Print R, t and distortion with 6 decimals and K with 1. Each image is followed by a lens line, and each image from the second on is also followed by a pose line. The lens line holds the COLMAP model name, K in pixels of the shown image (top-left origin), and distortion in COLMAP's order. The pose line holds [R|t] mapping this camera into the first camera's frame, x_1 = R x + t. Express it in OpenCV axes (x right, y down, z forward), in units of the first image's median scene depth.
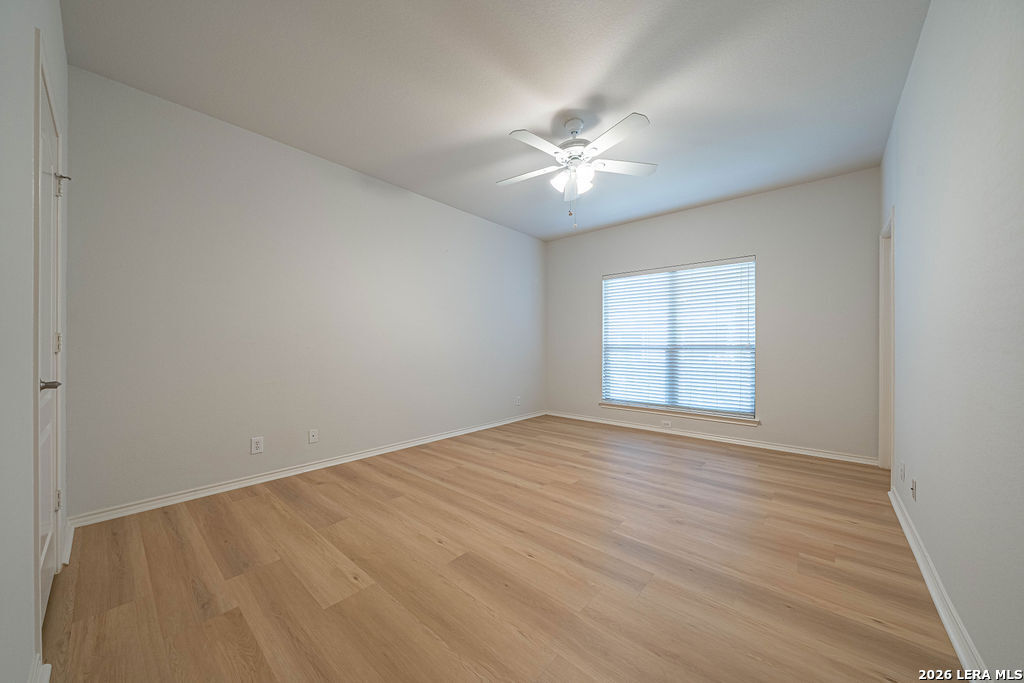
lens RADIAL K [[351.6, 0, 506.1], [0, 351.6, 349.5], [0, 0, 1]] dist [-0.002927, -0.000144]
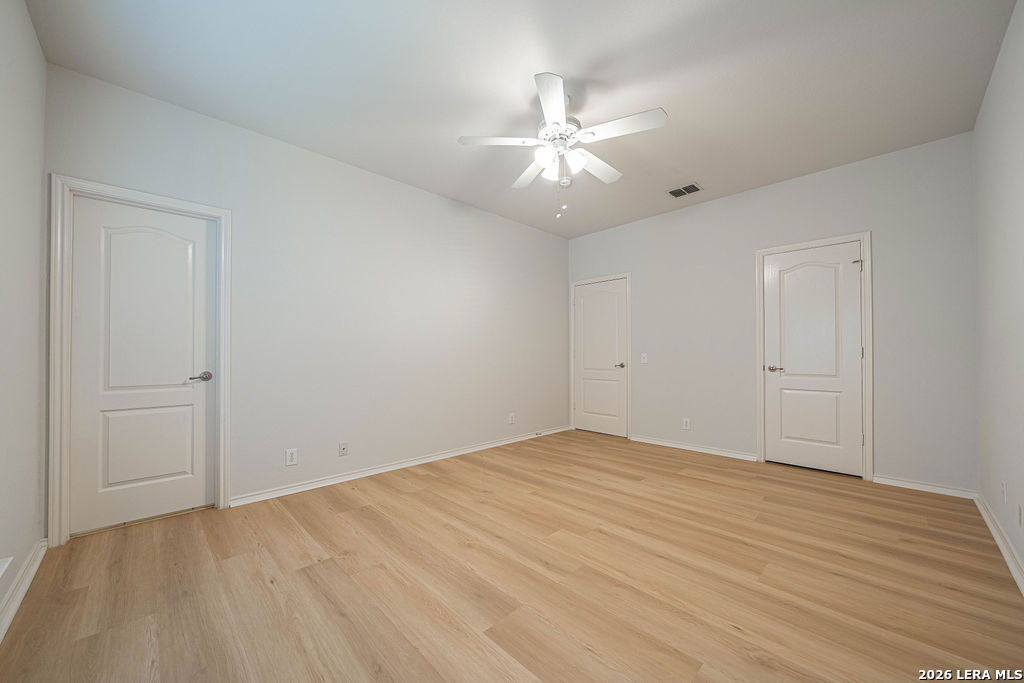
lens RADIAL K [[376.7, 0, 513.8], [0, 376.7, 348.6], [0, 0, 1]] dist [-0.005772, -0.000043]
pose [[-0.997983, -0.000538, 0.063486, 0.256433], [-0.000857, 0.999987, -0.005005, -0.018934], [-0.063483, -0.005049, -0.997970, 1.976096]]
